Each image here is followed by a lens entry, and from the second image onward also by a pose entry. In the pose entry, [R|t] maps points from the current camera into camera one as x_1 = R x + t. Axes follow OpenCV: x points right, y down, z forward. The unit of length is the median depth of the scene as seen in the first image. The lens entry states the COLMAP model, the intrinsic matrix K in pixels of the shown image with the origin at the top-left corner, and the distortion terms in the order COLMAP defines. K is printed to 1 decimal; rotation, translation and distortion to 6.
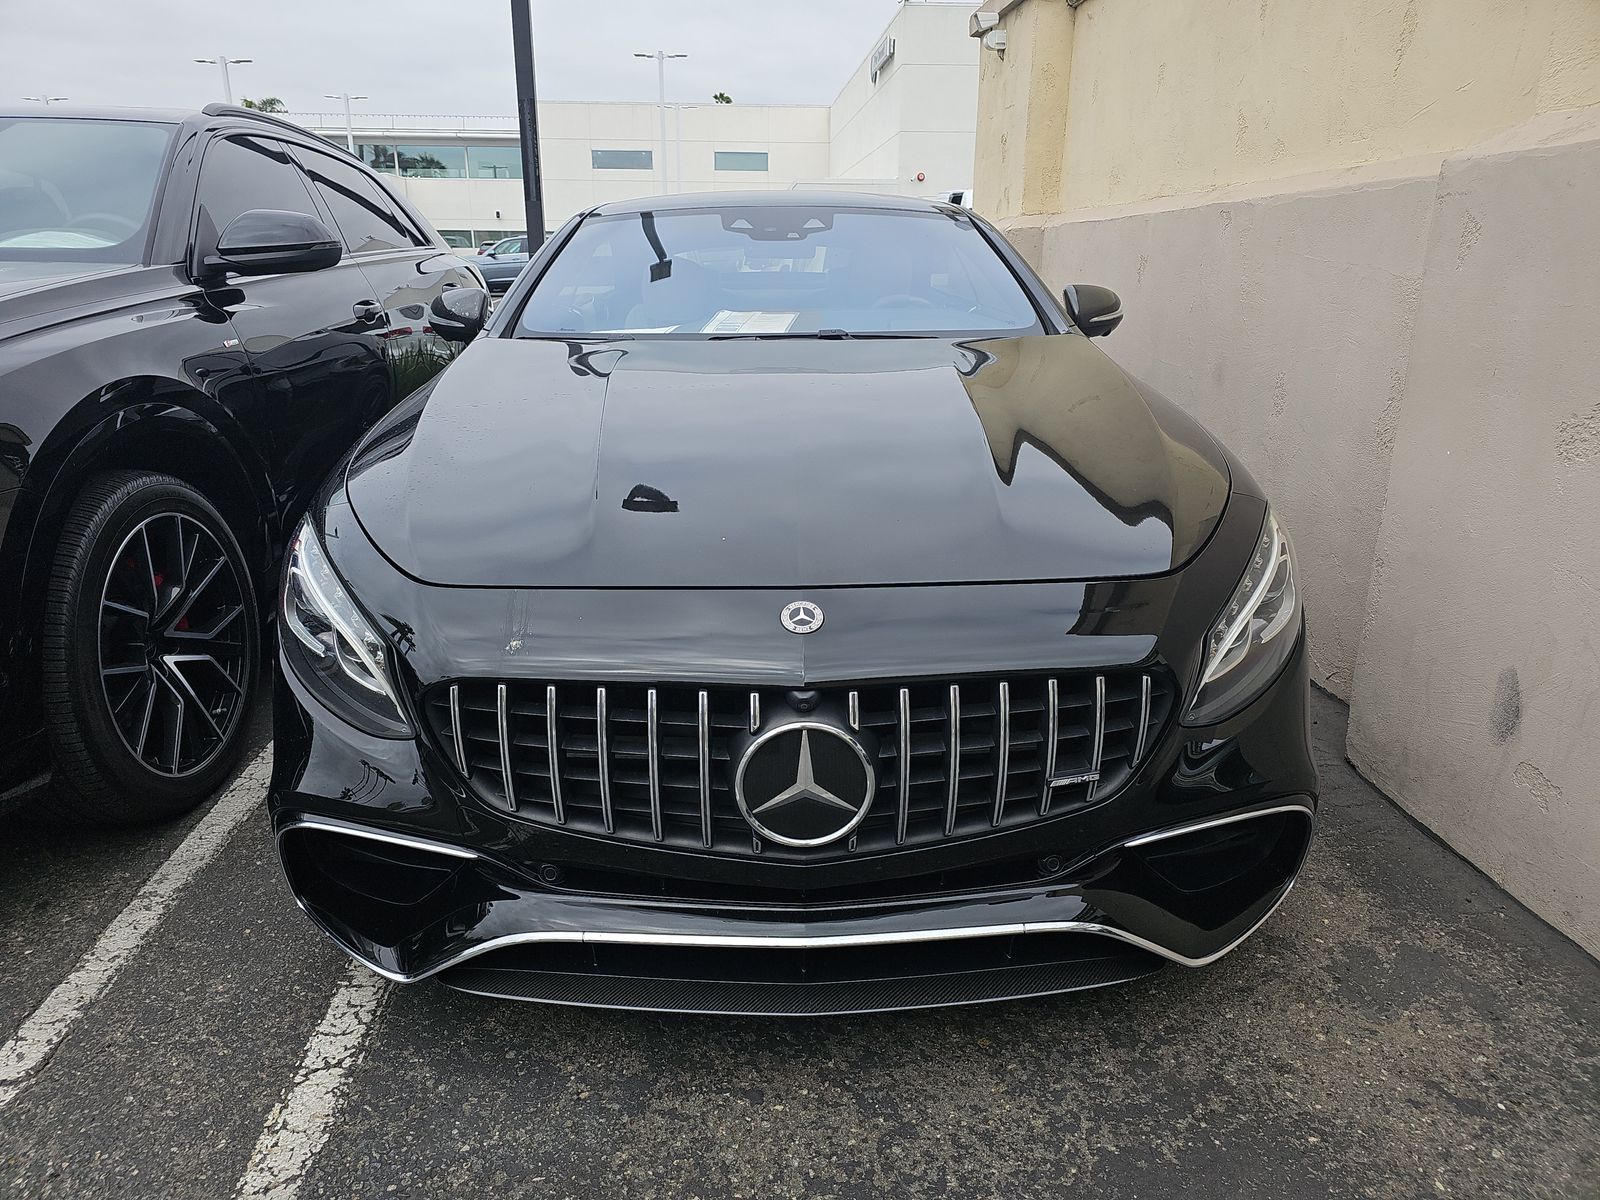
lens RADIAL K [[1036.8, 0, 803.2], [0, 1036.8, 597.6], [0, 0, 1]] dist [0.029131, -0.025681]
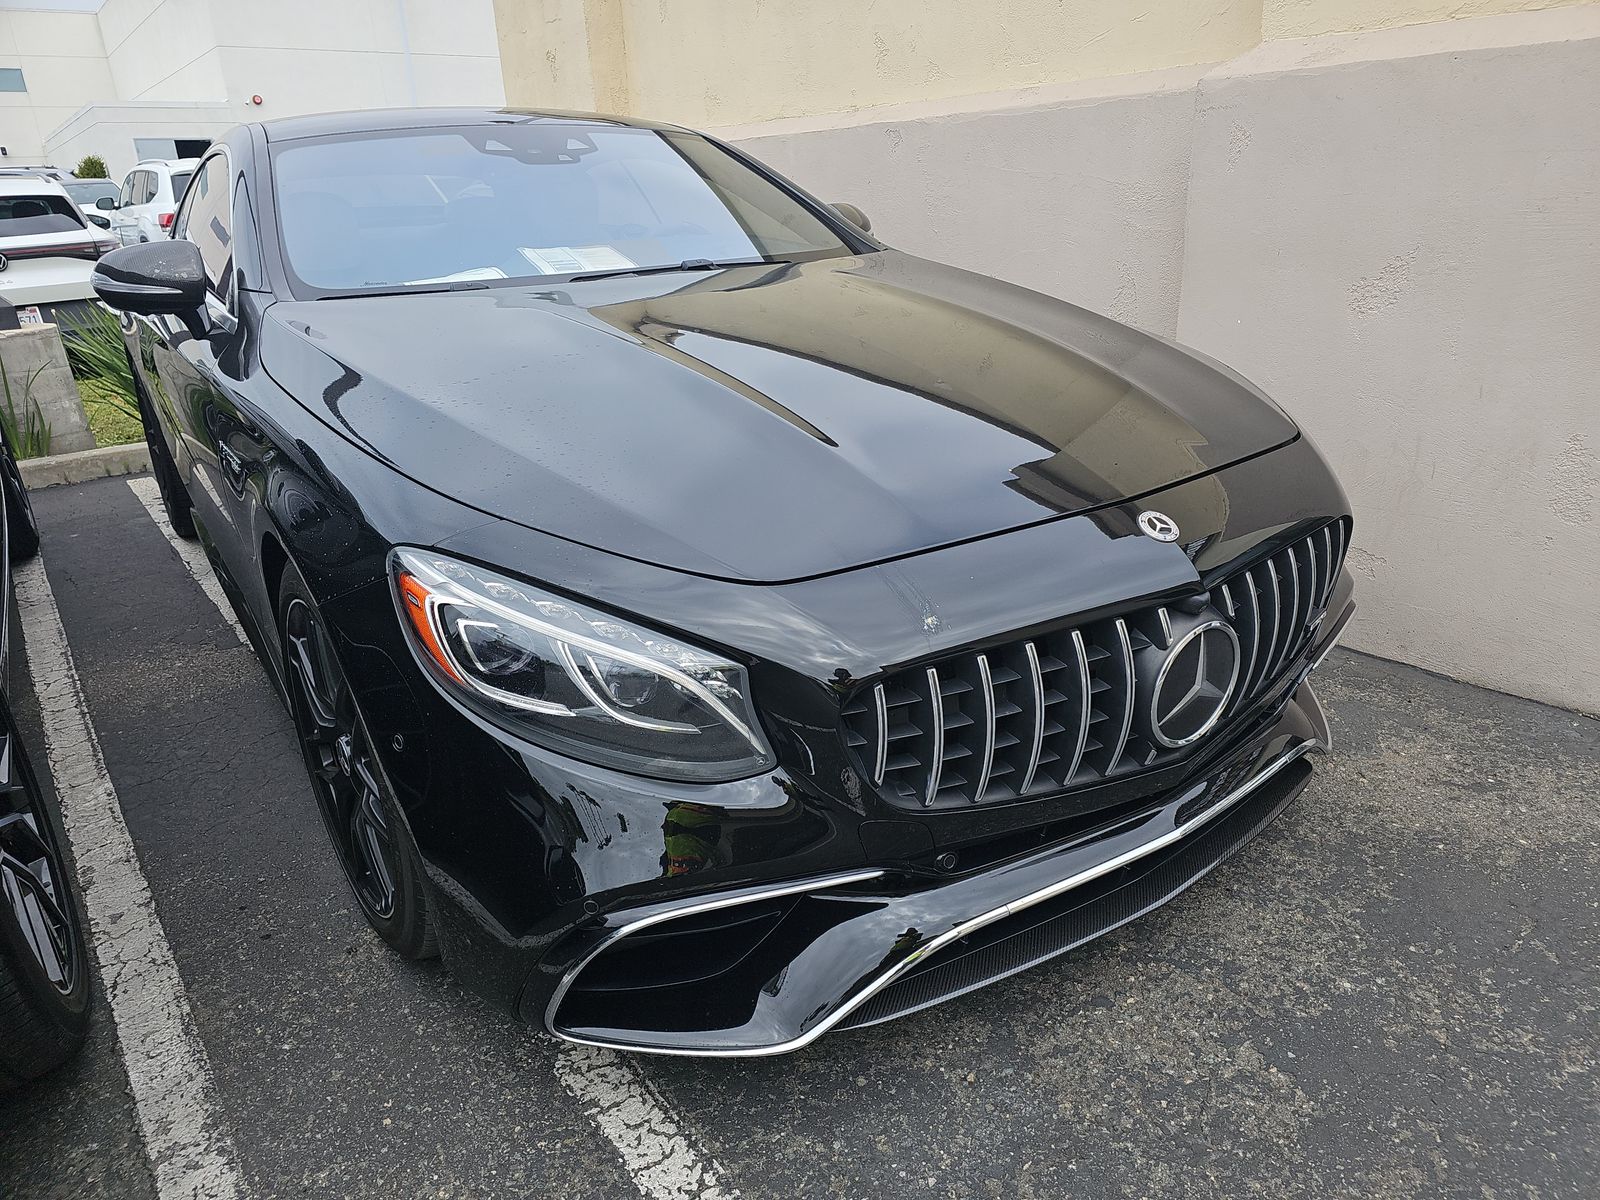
lens RADIAL K [[1036.8, 0, 802.0], [0, 1036.8, 603.8], [0, 0, 1]] dist [0.029131, -0.025681]
pose [[0.838037, -0.231702, 0.493972, -0.669234], [0.200380, 0.972786, 0.116344, -0.077998], [-0.507486, 0.001481, 0.861659, 0.247857]]
